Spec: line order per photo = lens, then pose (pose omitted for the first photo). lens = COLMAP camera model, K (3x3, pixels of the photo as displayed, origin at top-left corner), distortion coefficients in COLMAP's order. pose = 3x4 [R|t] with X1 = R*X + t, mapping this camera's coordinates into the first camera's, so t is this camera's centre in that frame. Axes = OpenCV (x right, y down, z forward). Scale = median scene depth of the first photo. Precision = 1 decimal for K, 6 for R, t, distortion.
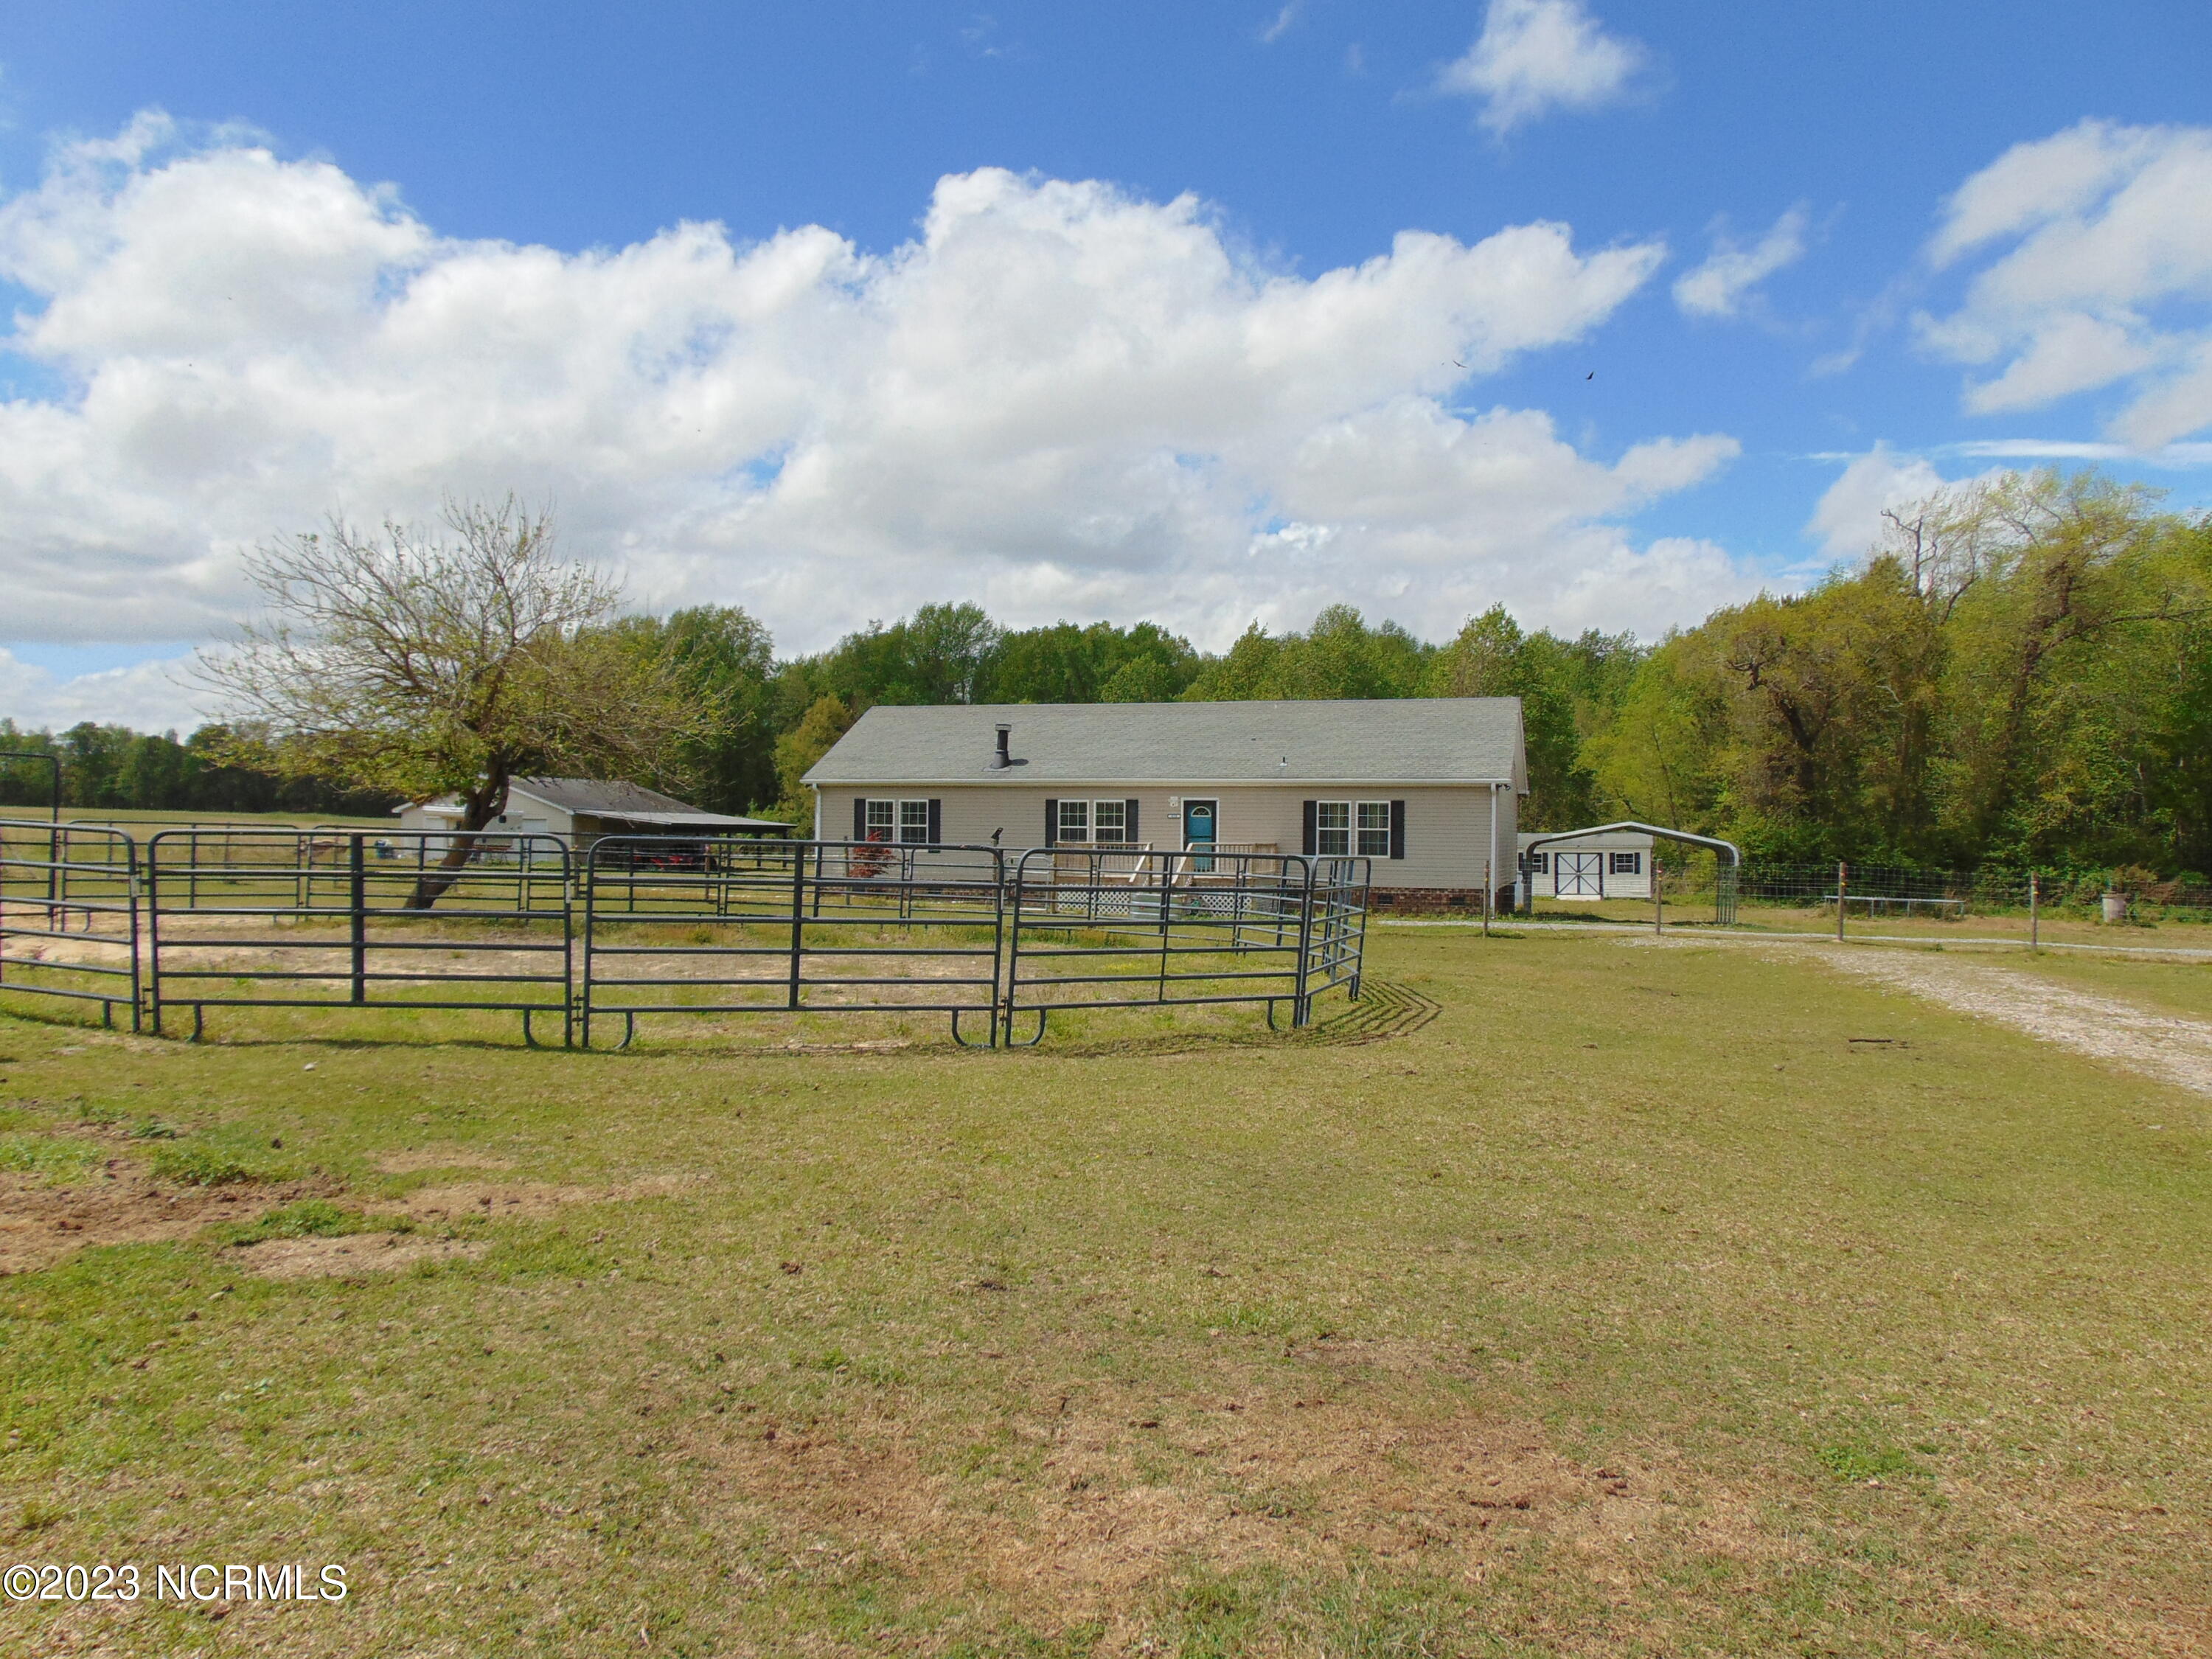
lens RADIAL K [[1640.8, 0, 1112.1], [0, 1640.8, 836.6], [0, 0, 1]] dist [-0.038211, 0.070389]
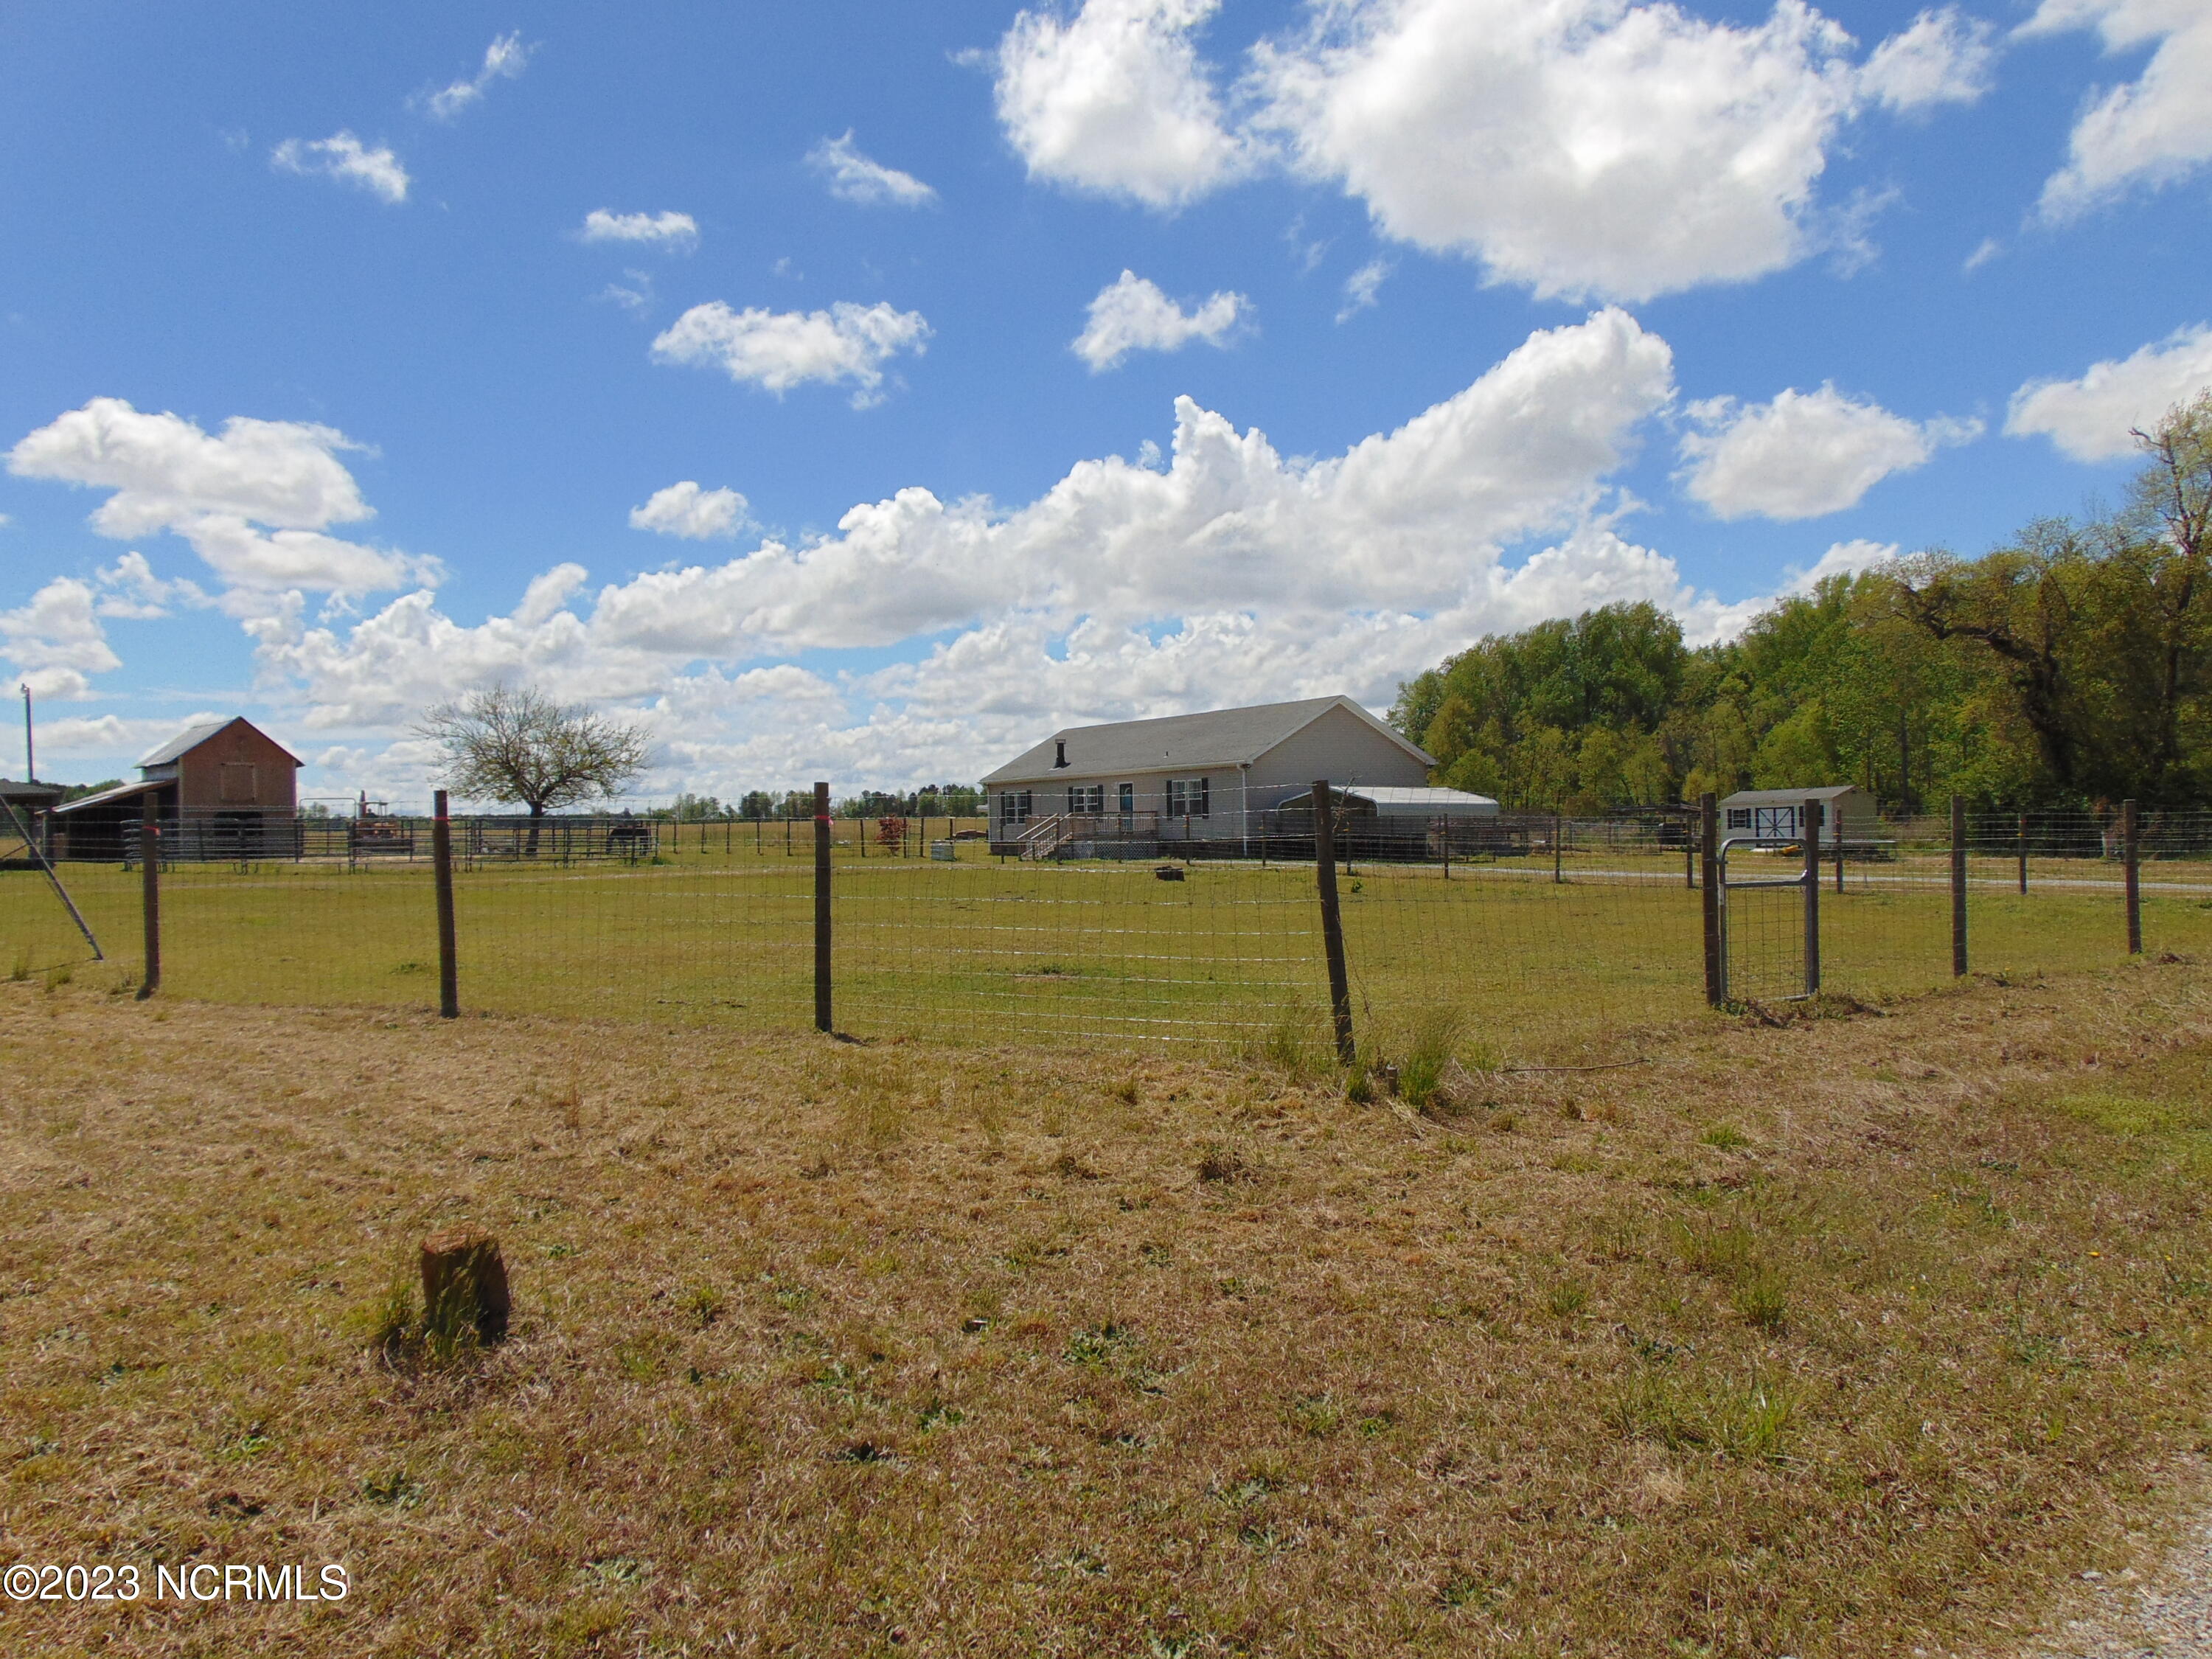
lens RADIAL K [[1640.8, 0, 1112.1], [0, 1640.8, 836.6], [0, 0, 1]] dist [-0.038211, 0.070389]
pose [[0.745473, -0.022584, -0.666153, 1.007310], [0.028076, 0.999603, -0.002470, 0.028534], [0.665944, -0.016861, 0.745811, -0.132365]]
